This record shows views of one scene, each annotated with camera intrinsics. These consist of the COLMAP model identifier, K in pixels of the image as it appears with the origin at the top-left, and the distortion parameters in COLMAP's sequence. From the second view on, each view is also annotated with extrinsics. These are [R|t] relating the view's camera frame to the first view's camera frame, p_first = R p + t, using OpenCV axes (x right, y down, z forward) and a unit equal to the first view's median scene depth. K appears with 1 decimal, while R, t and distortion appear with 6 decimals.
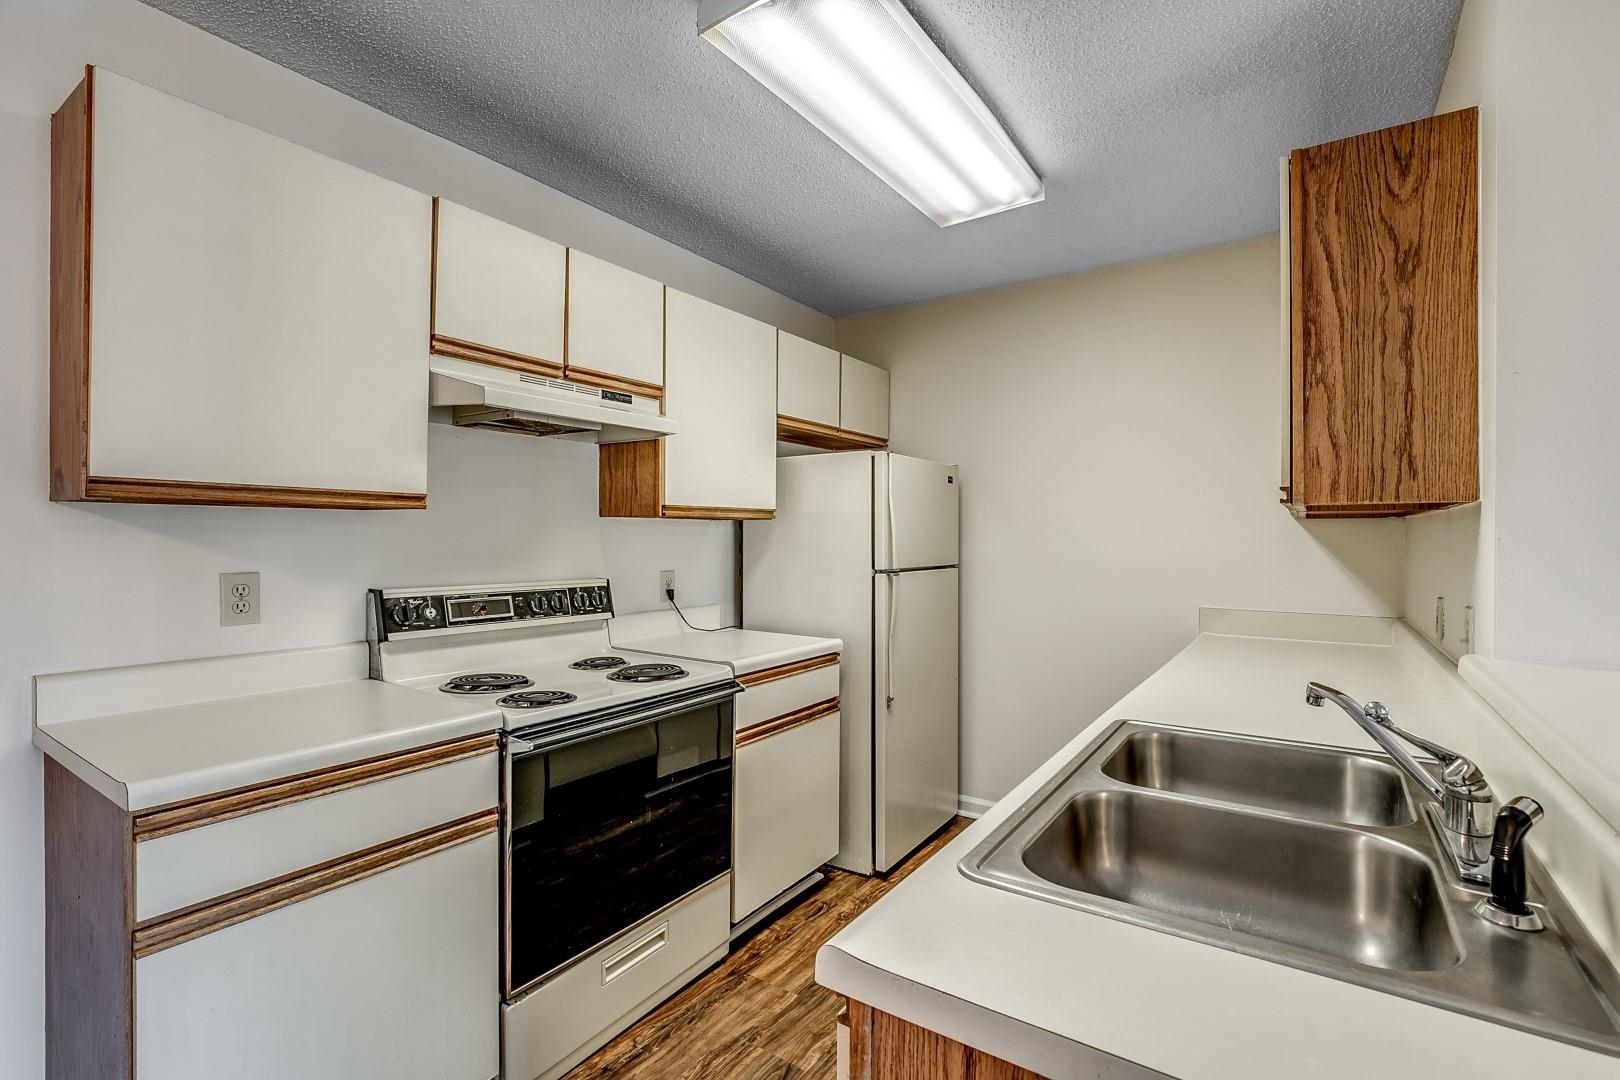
lens RADIAL K [[747.3, 0, 810.0], [0, 747.3, 540.0], [0, 0, 1]] dist [-0.015190, 0.007544]
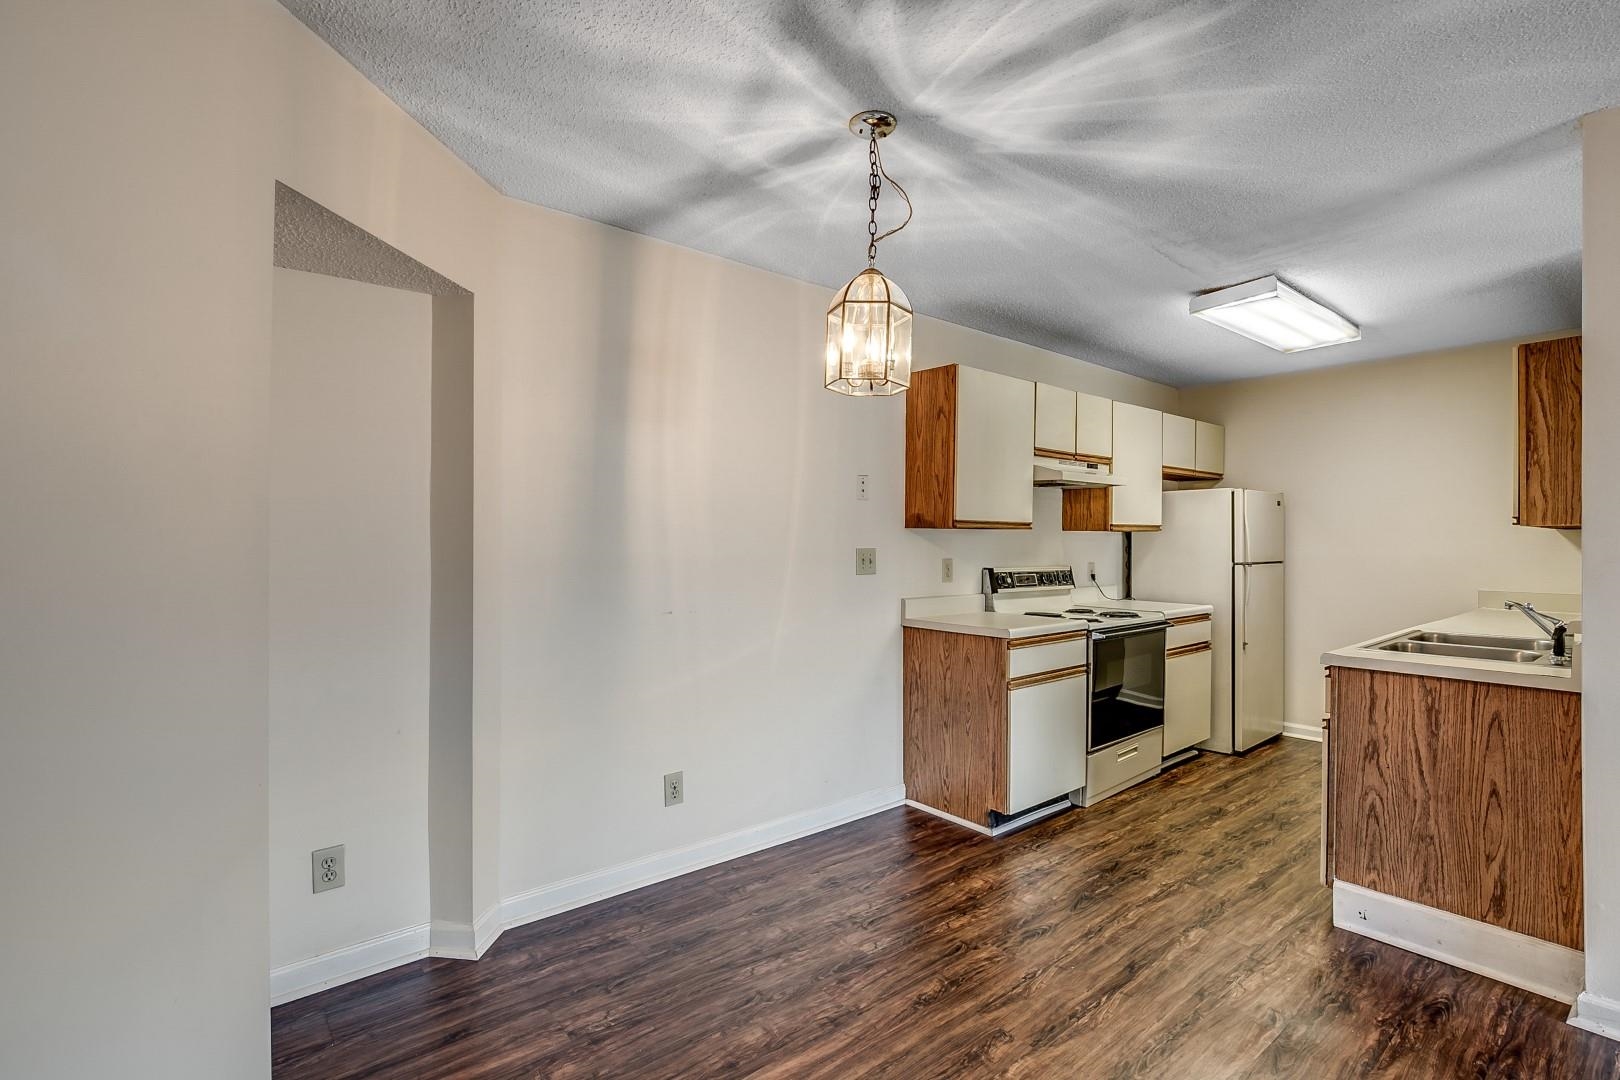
lens RADIAL K [[747.3, 0, 810.0], [0, 747.3, 540.0], [0, 0, 1]] dist [-0.015190, 0.007544]
pose [[0.959055, -0.001685, -0.283216, -0.424649], [-0.000132, 0.999980, -0.006396, 0.002281], [0.283221, 0.006171, 0.959035, -1.005698]]
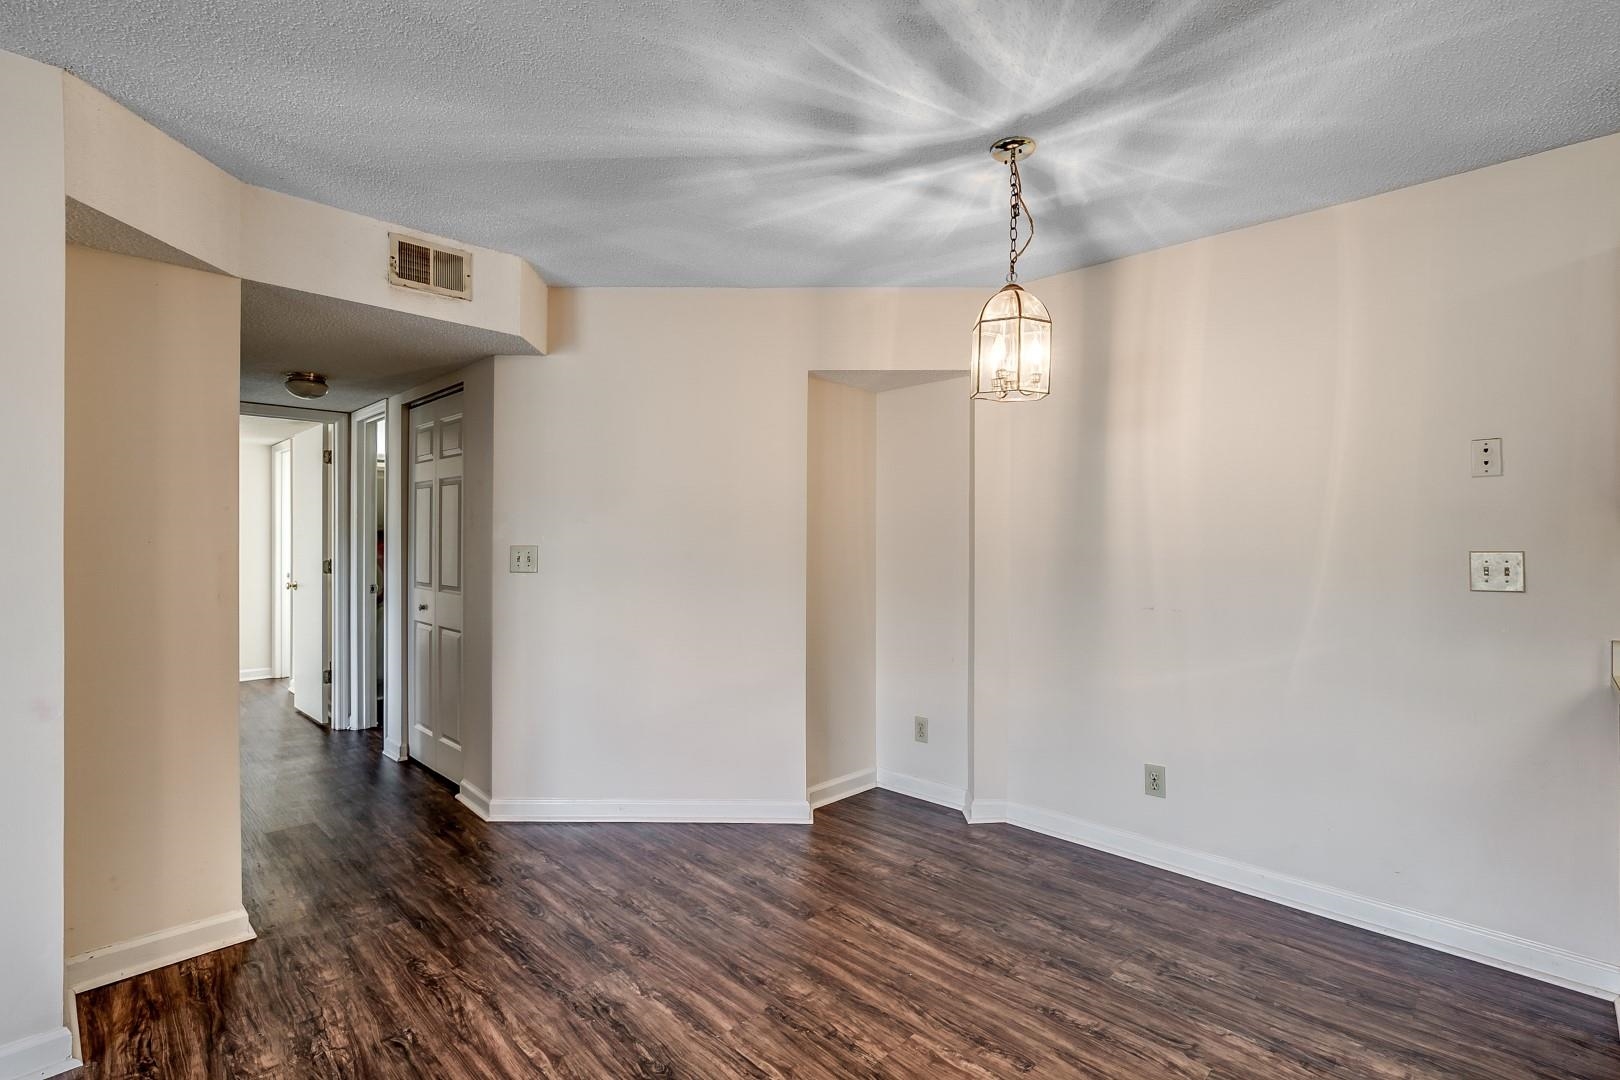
lens RADIAL K [[747.8, 0, 824.7], [0, 747.8, 534.8], [0, 0, 1]] dist [-0.013747, 0.001597]
pose [[-0.162188, -0.005641, -0.986744, 0.404377], [-0.006114, 0.999970, -0.004711, -0.002125], [0.986741, 0.005269, -0.162218, -0.179287]]
